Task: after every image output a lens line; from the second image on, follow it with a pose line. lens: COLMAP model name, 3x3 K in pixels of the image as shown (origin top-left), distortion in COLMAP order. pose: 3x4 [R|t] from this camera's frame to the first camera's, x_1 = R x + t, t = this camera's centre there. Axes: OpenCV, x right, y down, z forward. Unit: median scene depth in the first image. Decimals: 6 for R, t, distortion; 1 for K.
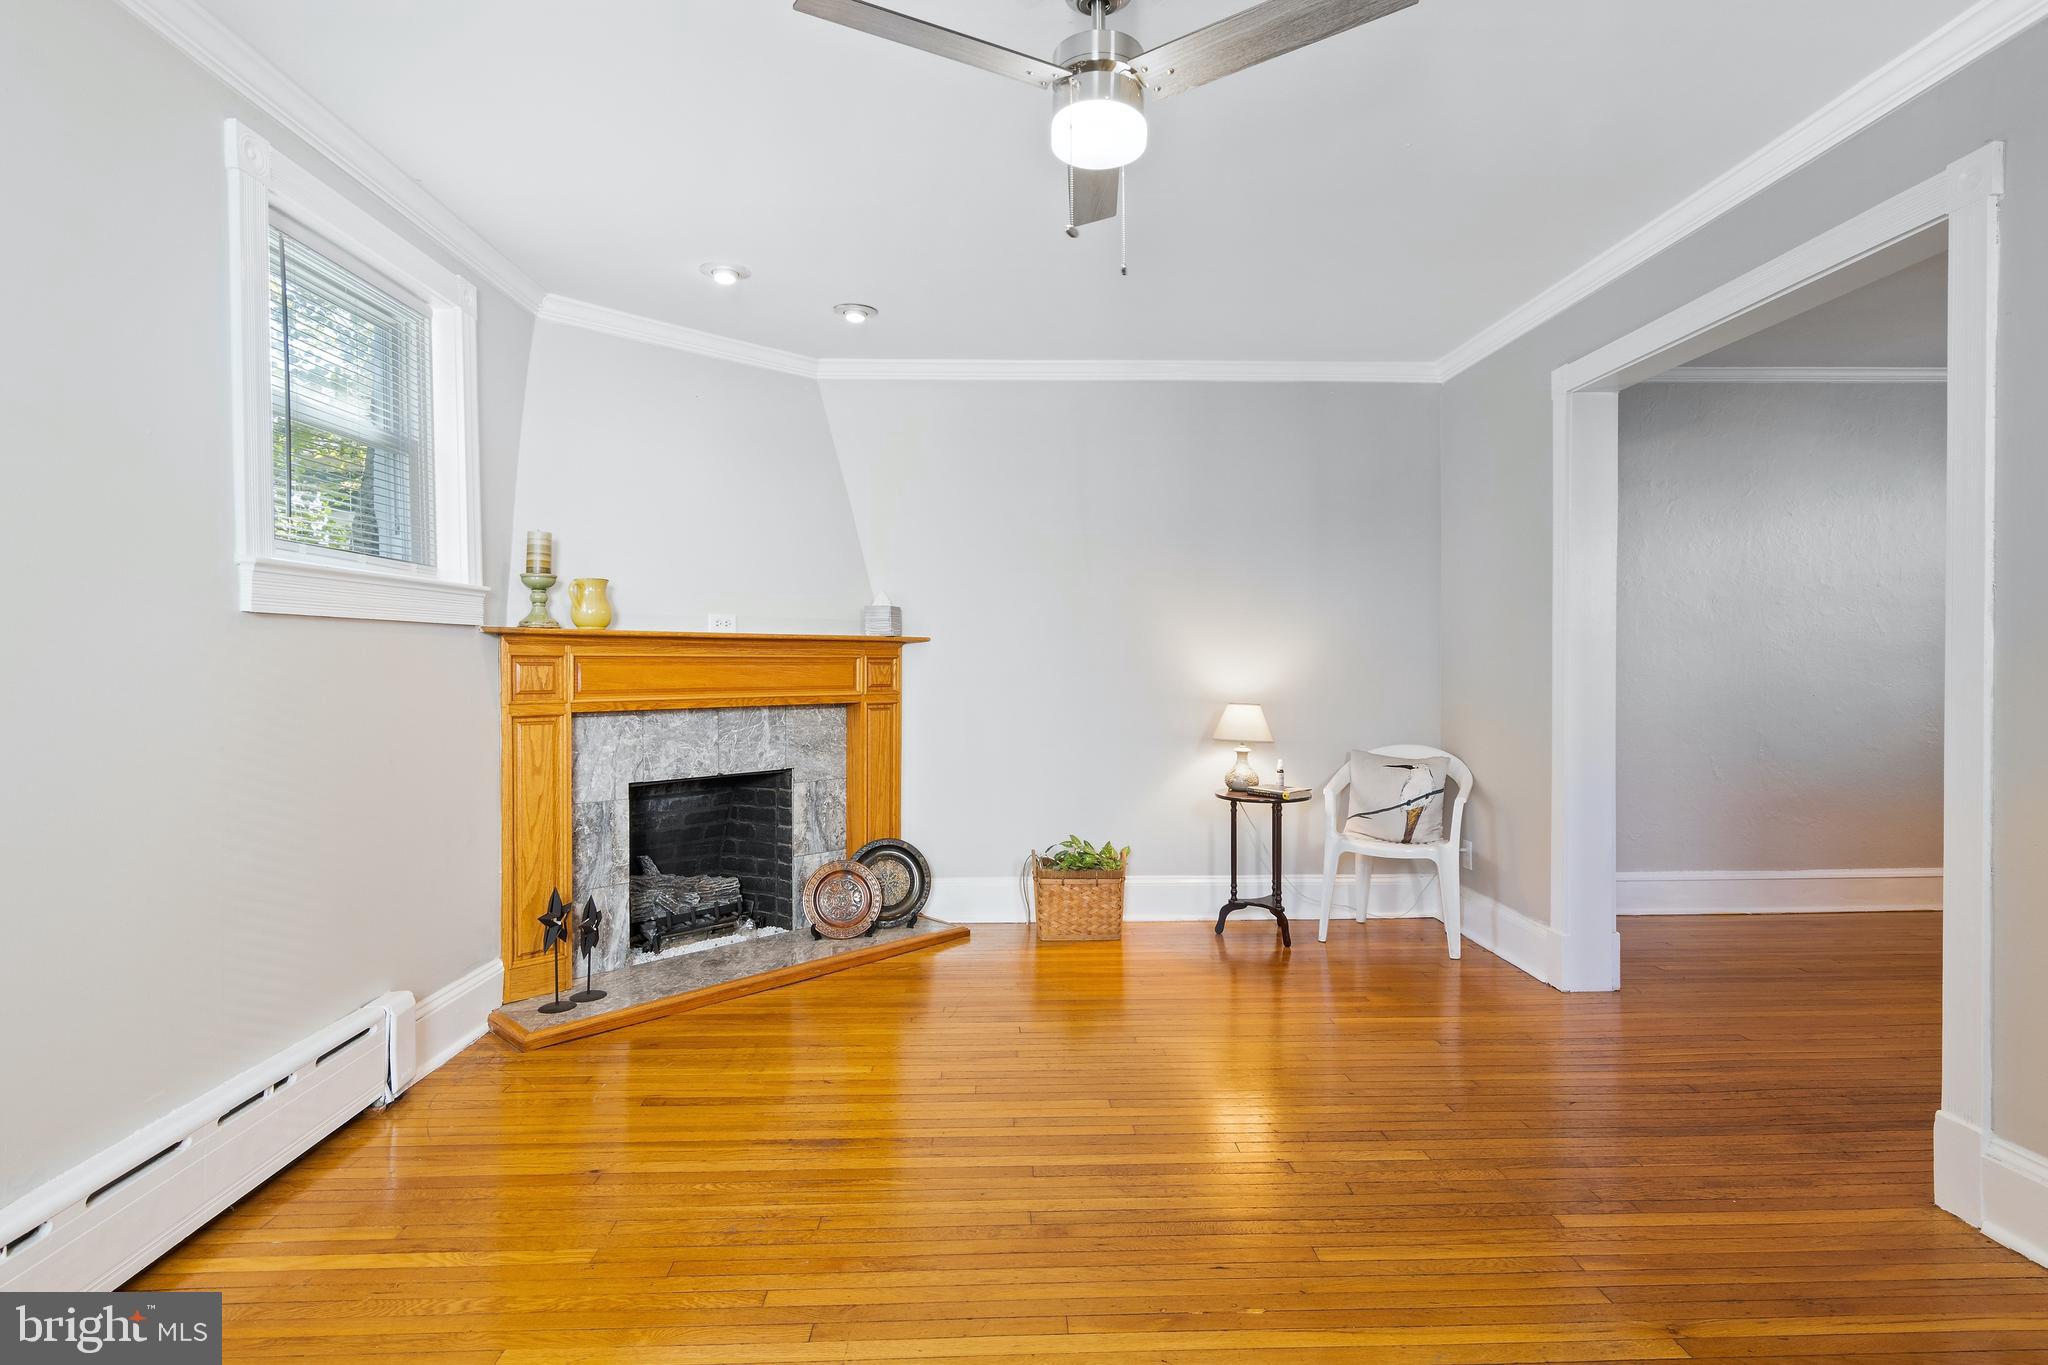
lens RADIAL K [[1044.8, 0, 1024.0], [0, 1044.8, 682.5], [0, 0, 1]] dist [0.003138, -0.001335]
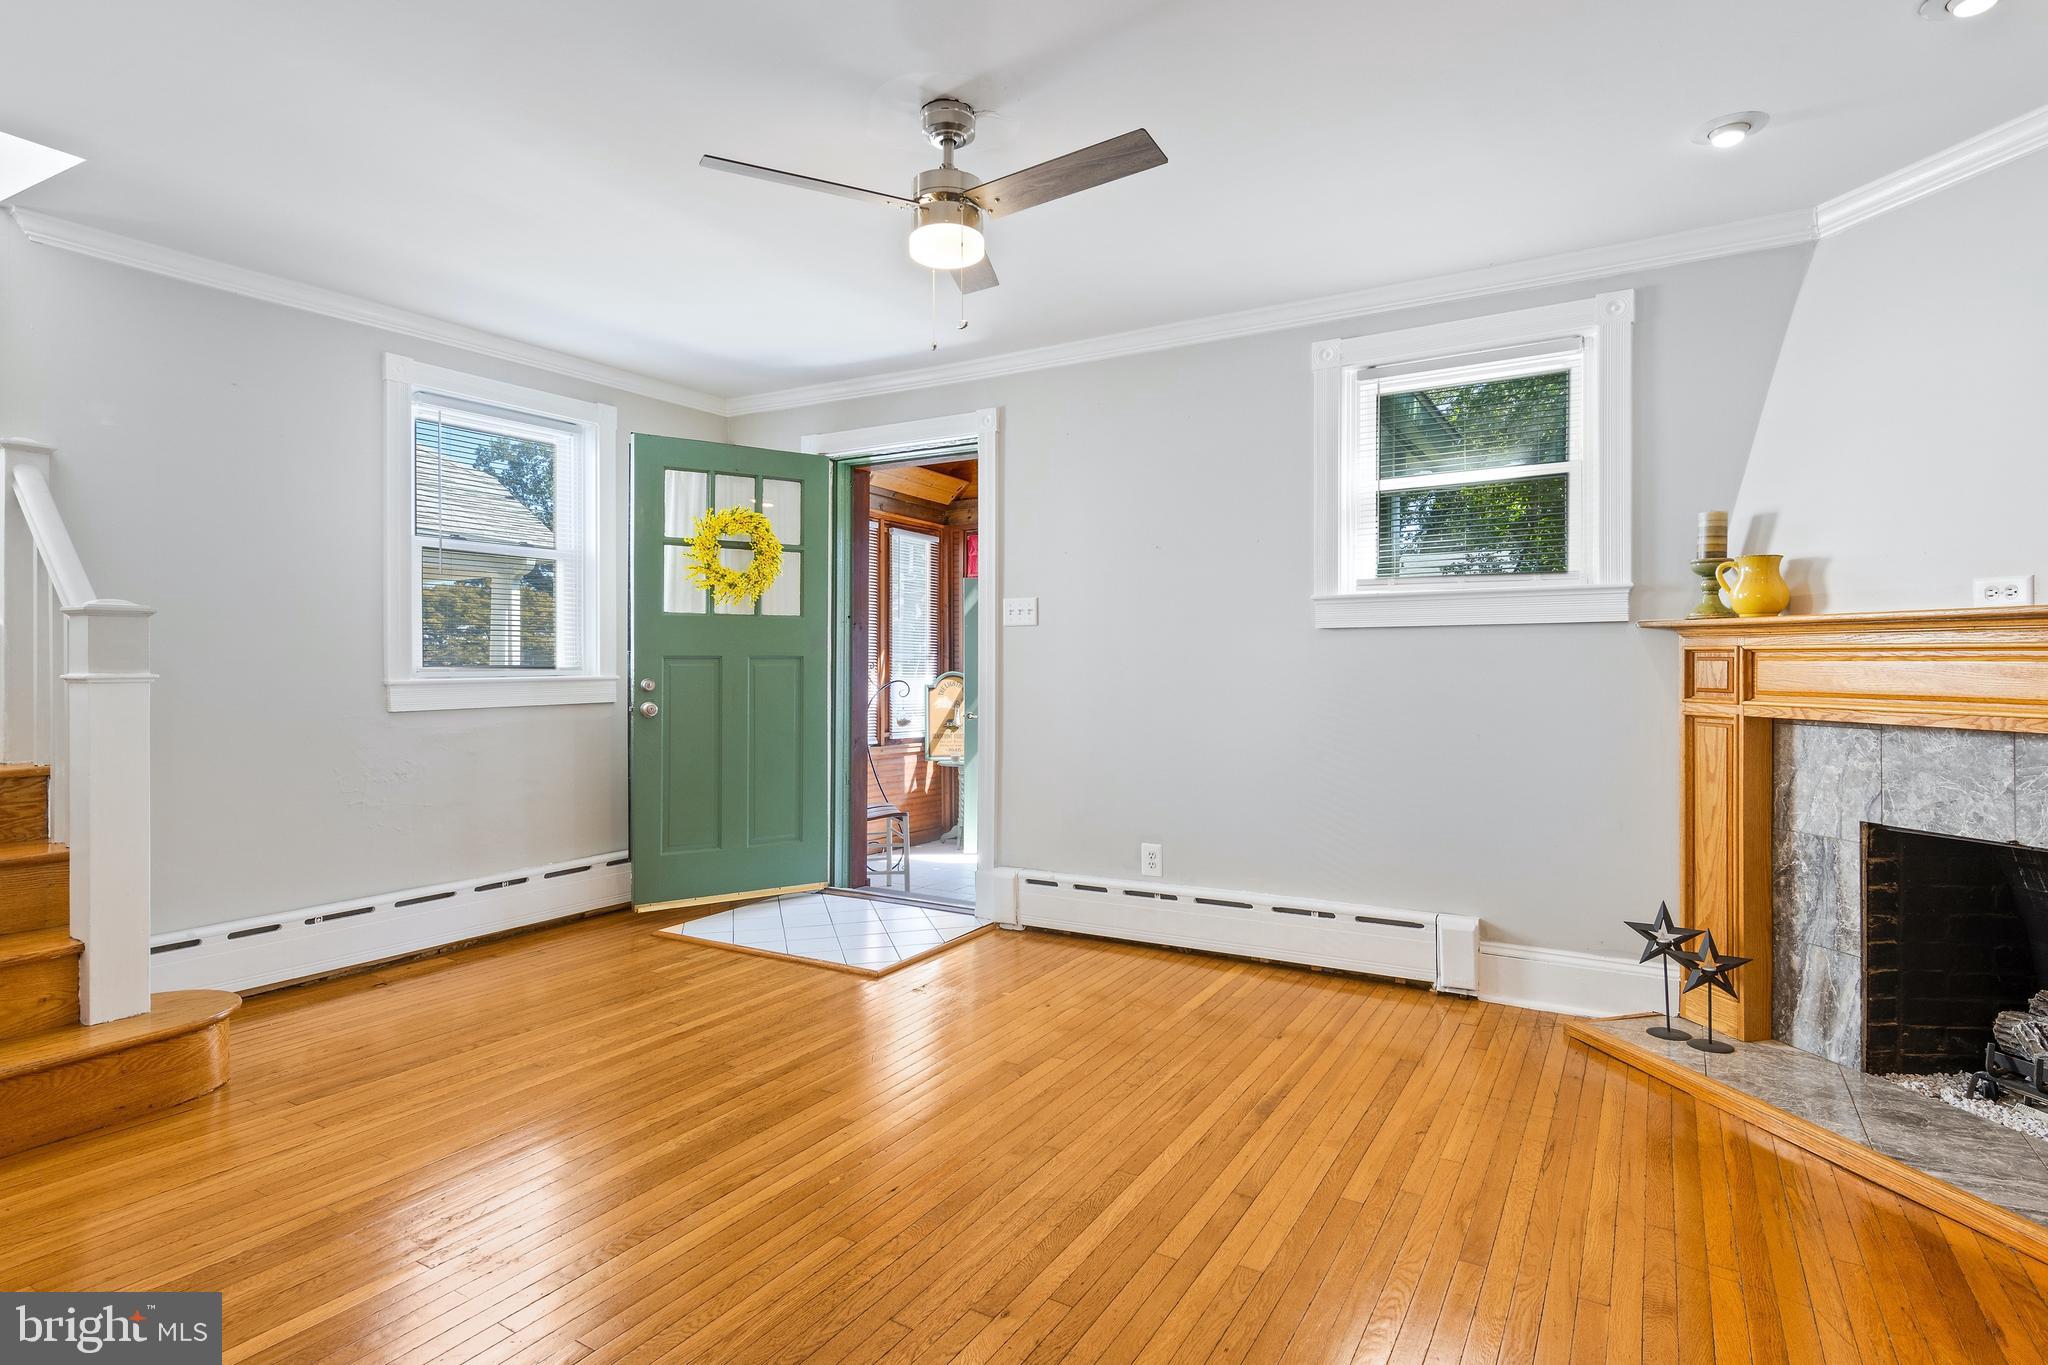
lens RADIAL K [[1048.3, 0, 1028.5], [0, 1048.3, 657.2], [0, 0, 1]] dist [0.004193, -0.000755]
pose [[-0.539194, -0.000986, -0.842181, 0.572416], [-0.015675, 0.999838, 0.008865, -0.016699], [0.842036, 0.017981, -0.539122, 0.925565]]
